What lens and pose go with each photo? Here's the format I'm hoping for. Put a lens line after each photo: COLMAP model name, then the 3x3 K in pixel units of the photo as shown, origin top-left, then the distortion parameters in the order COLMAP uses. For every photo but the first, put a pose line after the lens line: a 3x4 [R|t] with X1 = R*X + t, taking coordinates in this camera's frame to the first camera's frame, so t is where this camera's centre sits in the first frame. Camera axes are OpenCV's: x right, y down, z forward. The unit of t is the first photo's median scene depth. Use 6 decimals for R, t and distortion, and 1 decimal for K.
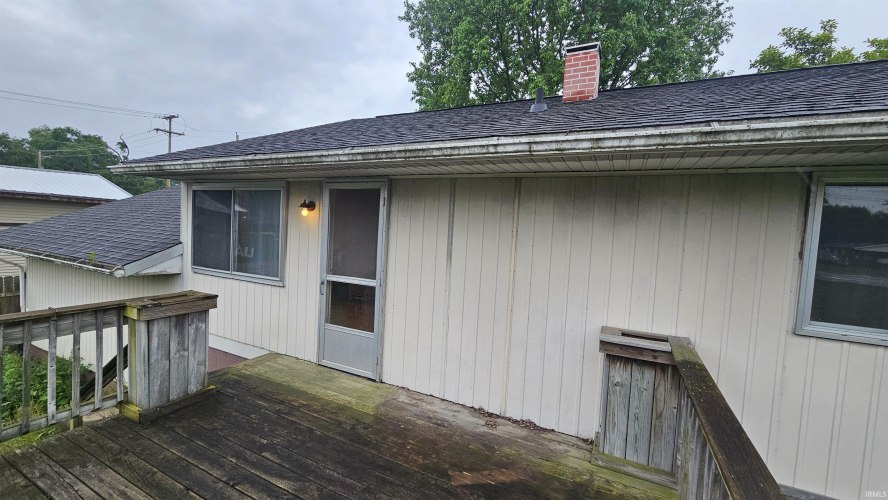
lens RADIAL K [[369.2, 0, 440.0], [0, 369.2, 249.8], [0, 0, 1]] dist [-0.000811, 0.000363]
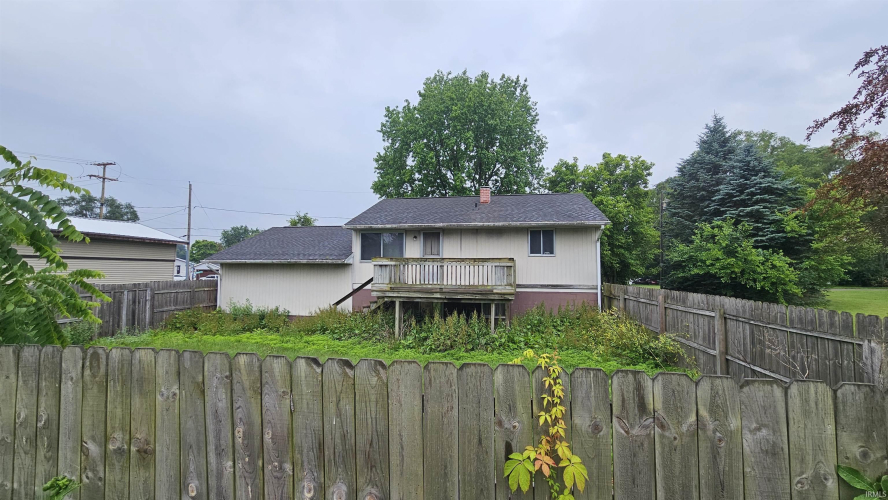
lens RADIAL K [[361.4, 0, 443.9], [0, 361.4, 252.7], [0, 0, 1]] dist [-0.000769, 0.000032]
pose [[0.955062, -0.037776, 0.293988, -0.295287], [0.062894, 0.995087, -0.076456, 0.075172], [-0.289656, 0.091510, 0.952746, -0.576449]]
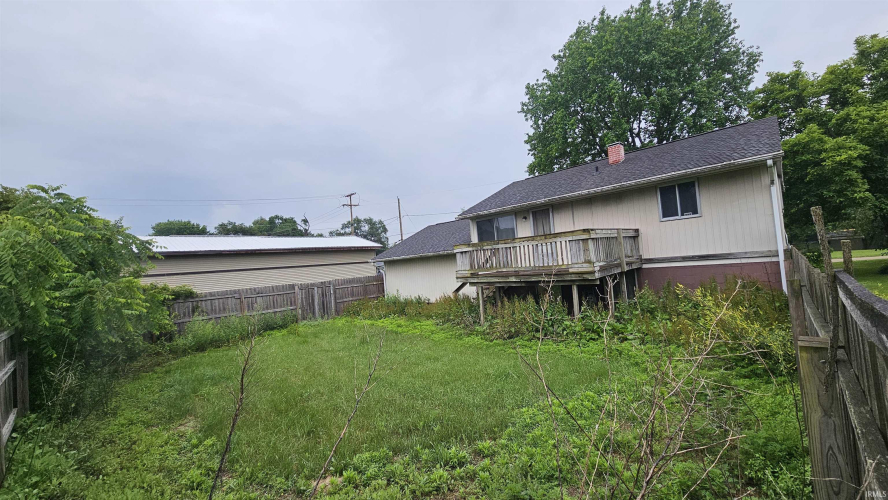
lens RADIAL K [[361.4, 0, 443.9], [0, 361.4, 252.7], [0, 0, 1]] dist [-0.000769, 0.000032]
pose [[0.949322, -0.144993, -0.278864, -0.057230], [0.123118, 0.987881, -0.094515, 0.100046], [0.289188, 0.055392, 0.955668, -0.558066]]
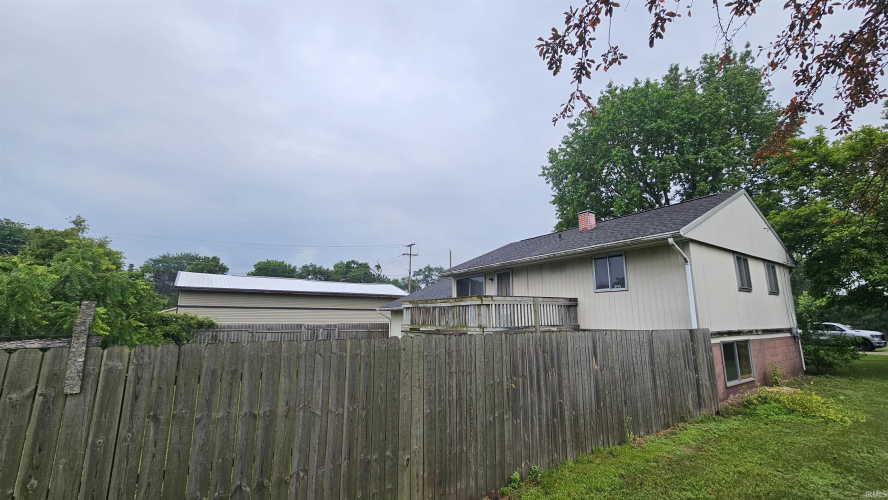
lens RADIAL K [[363.7, 0, 443.2], [0, 363.7, 250.5], [0, 0, 1]] dist [-0.003148, 0.000768]
pose [[0.874374, -0.143553, -0.463533, 0.212210], [0.025040, 0.967315, -0.252337, 0.115883], [0.484606, 0.209030, 0.849390, -0.527740]]
